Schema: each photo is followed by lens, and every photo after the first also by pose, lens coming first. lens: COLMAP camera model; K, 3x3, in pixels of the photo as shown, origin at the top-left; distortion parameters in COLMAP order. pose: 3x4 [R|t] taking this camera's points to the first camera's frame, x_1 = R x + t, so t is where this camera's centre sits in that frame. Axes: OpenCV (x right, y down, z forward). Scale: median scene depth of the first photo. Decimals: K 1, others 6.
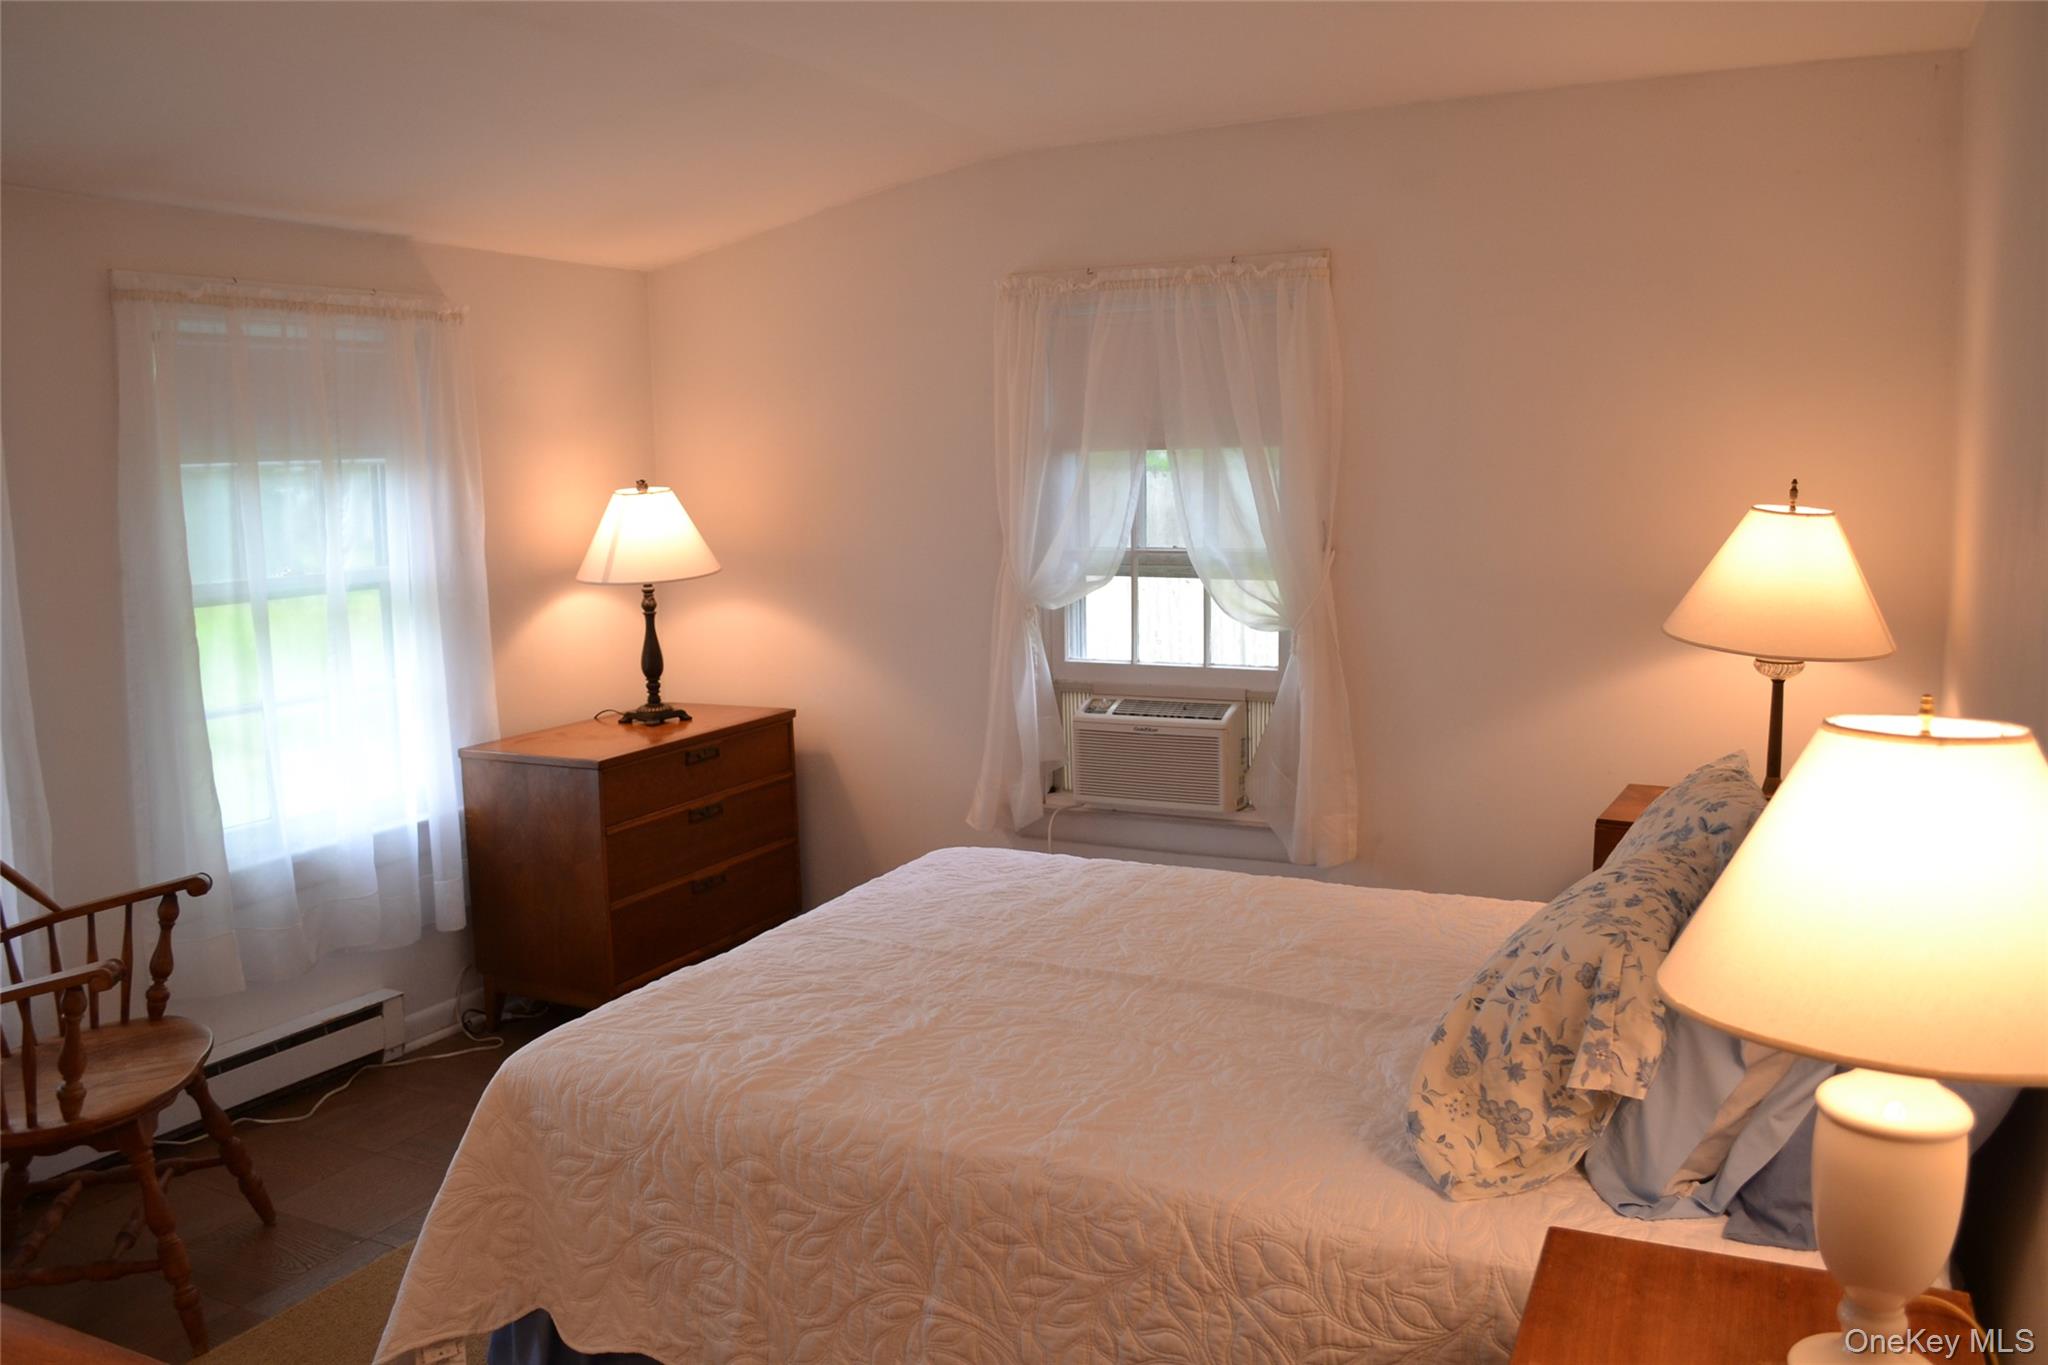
lens RADIAL K [[1632.6, 0, 1018.3], [0, 1632.6, 676.1], [0, 0, 1]] dist [-0.078493, 0.005353]
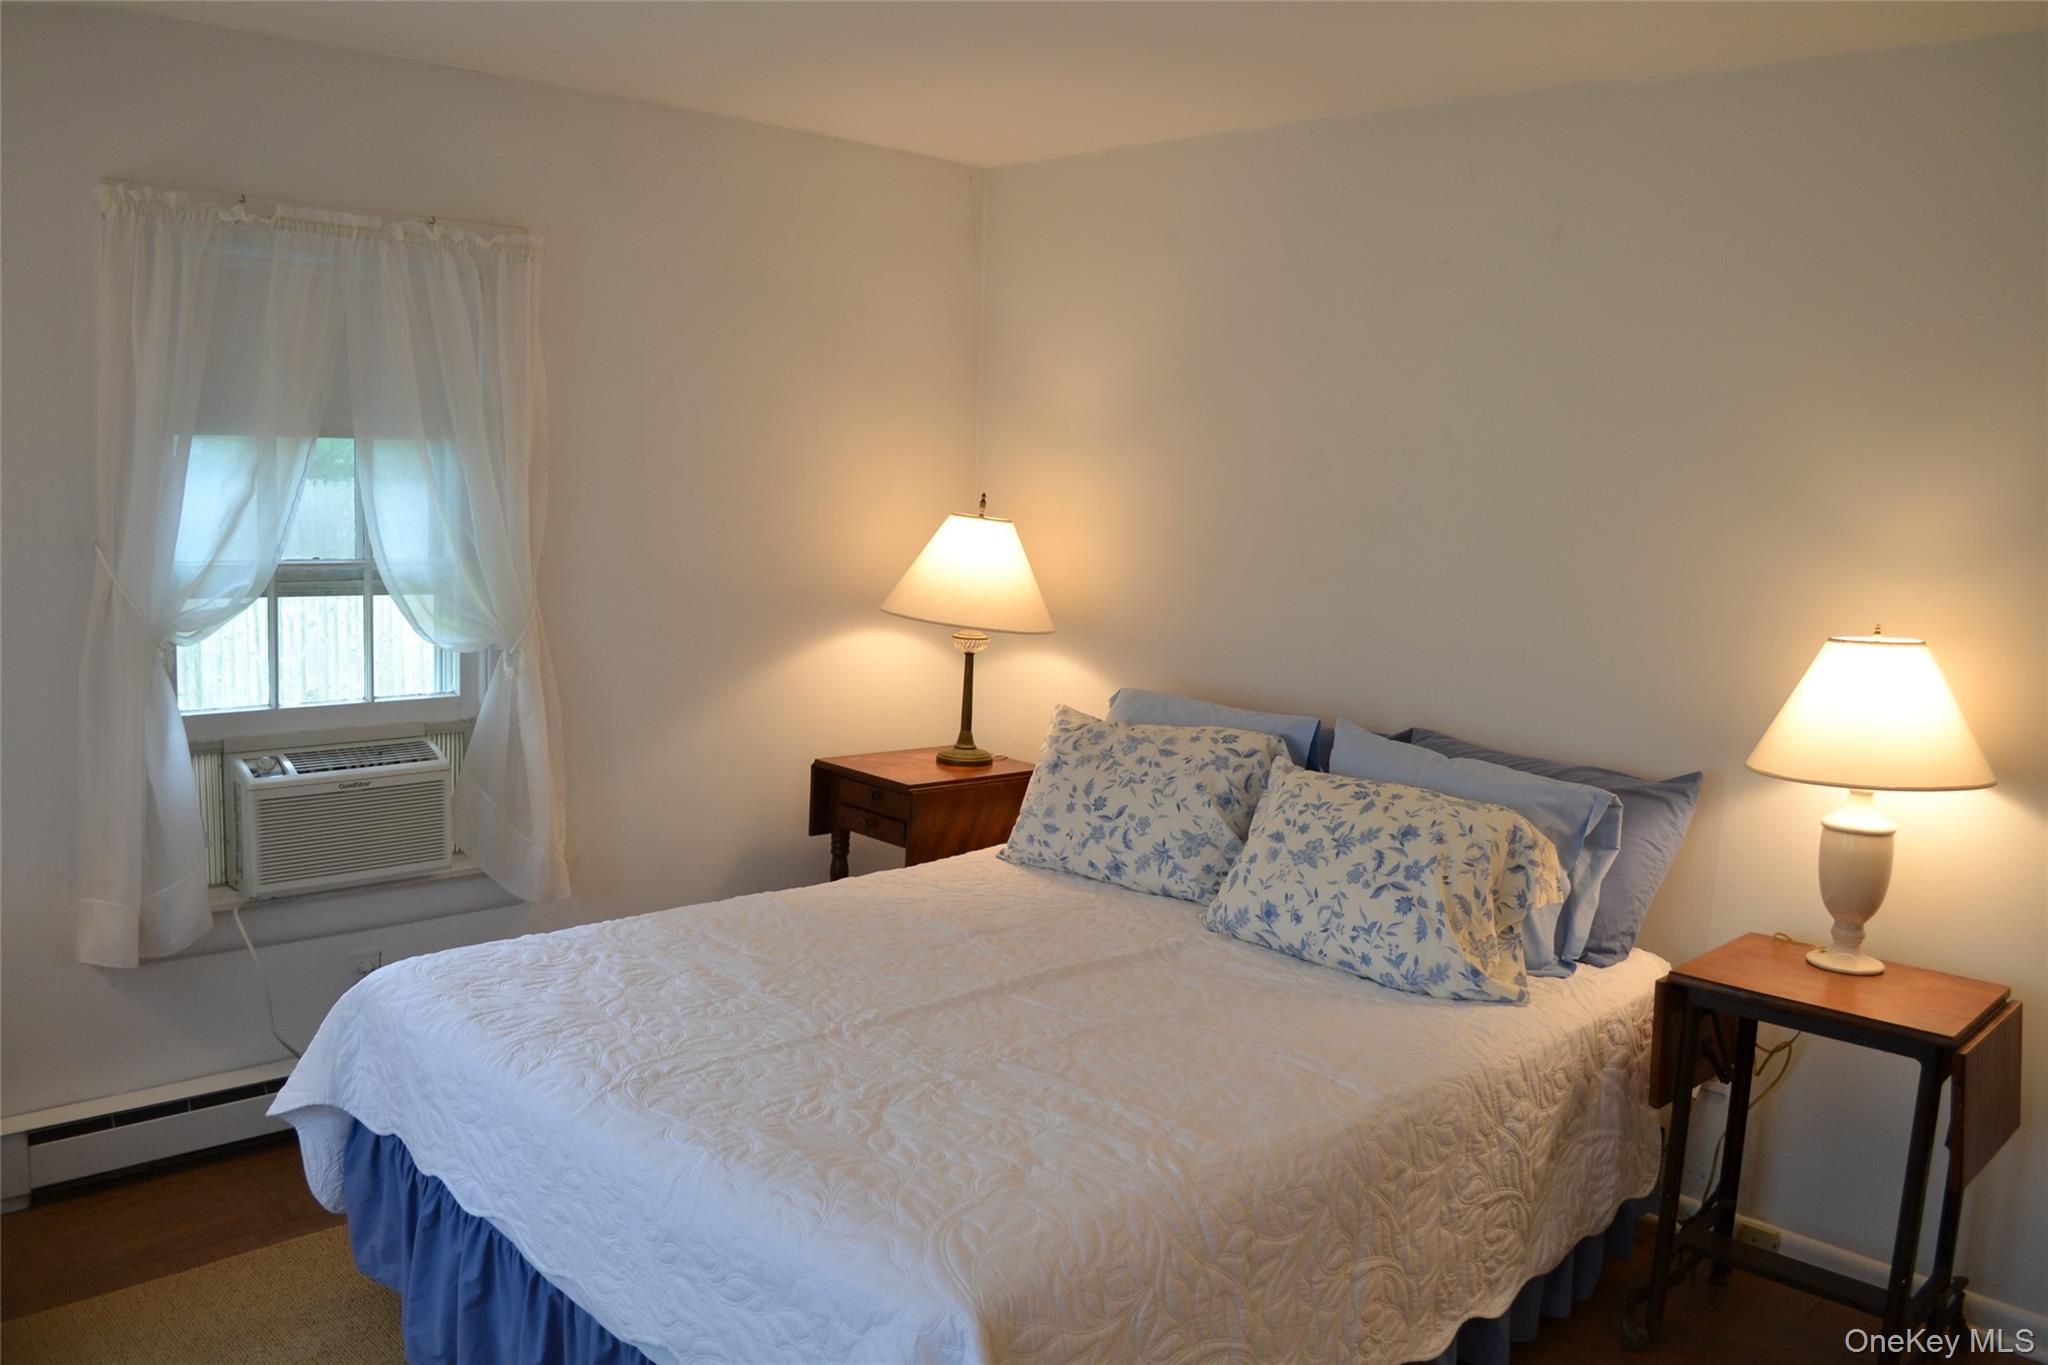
lens RADIAL K [[1649.8, 0, 1025.7], [0, 1649.8, 646.9], [0, 0, 1]] dist [-0.062154, 0.001588]
pose [[0.322637, -0.073039, 0.943701, -0.590722], [0.079745, 0.995571, 0.049790, -0.050739], [-0.943158, 0.059191, 0.327032, 0.436314]]
